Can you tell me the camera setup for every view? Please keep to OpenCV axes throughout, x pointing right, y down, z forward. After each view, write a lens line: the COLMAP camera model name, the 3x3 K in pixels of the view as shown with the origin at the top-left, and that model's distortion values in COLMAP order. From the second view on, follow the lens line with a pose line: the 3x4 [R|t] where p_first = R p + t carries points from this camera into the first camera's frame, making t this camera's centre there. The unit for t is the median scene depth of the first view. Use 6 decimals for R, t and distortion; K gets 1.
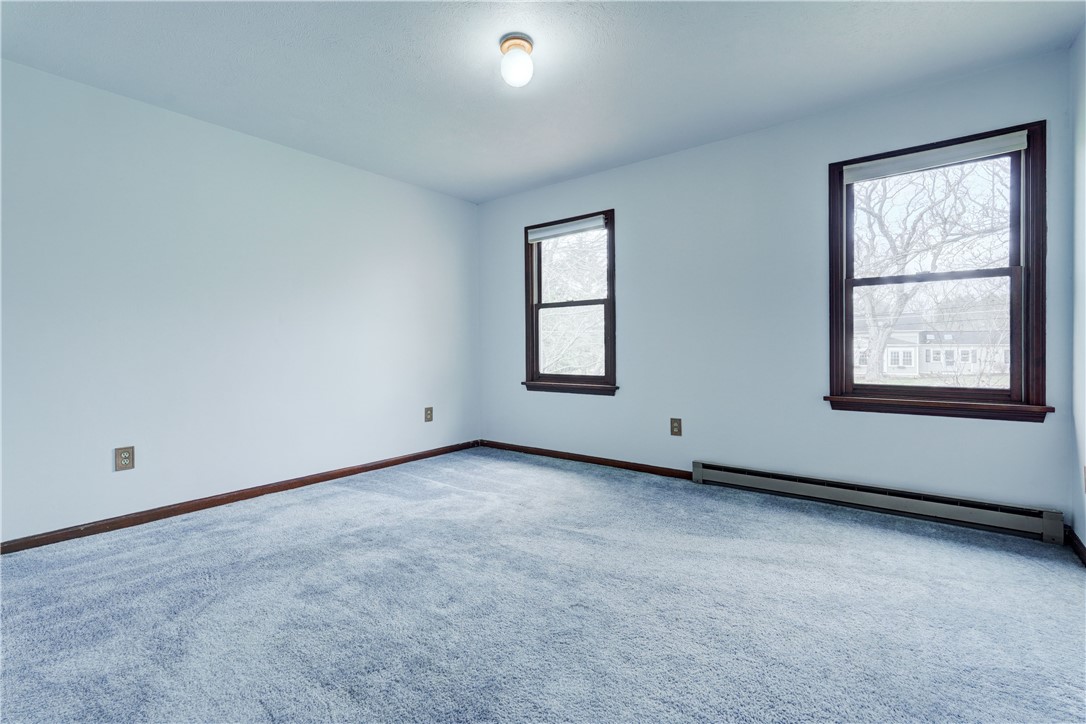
lens RADIAL K [[490.9, 0, 532.5], [0, 490.9, 357.8], [0, 0, 1]] dist [-0.004972, 0.000099]
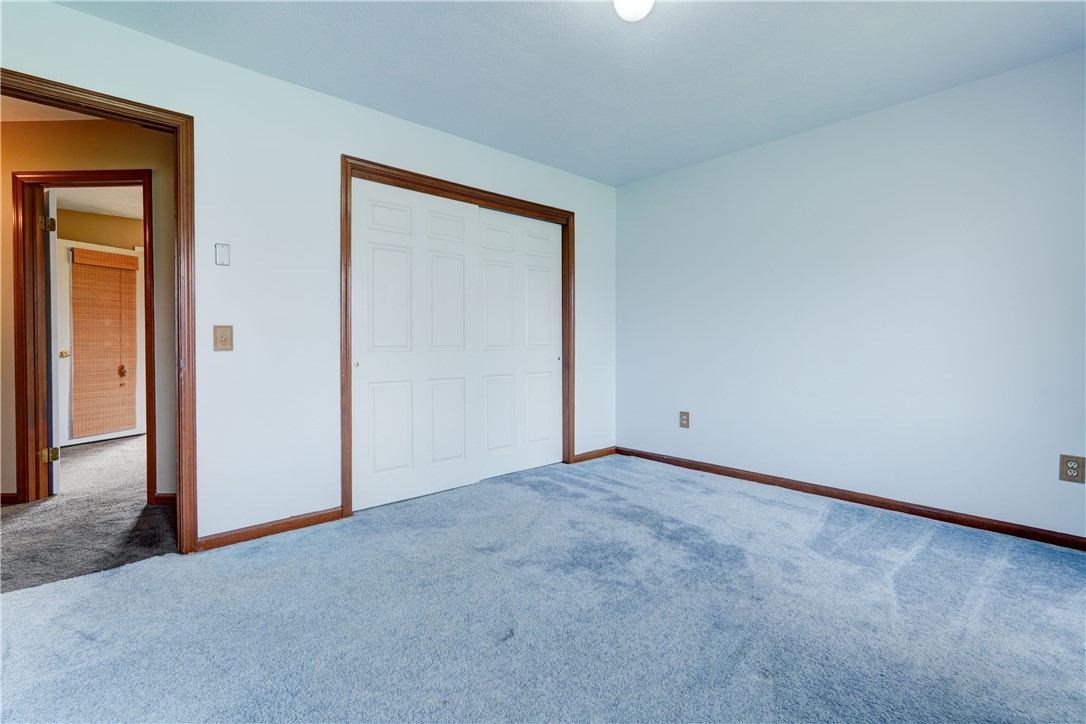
lens RADIAL K [[490.9, 0, 532.5], [0, 490.9, 357.8], [0, 0, 1]] dist [-0.004972, 0.000099]
pose [[-0.175465, 0.033316, -0.983922, 0.640137], [-0.016596, 0.999185, 0.036792, -0.019022], [0.984346, 0.022785, -0.174769, 0.803966]]
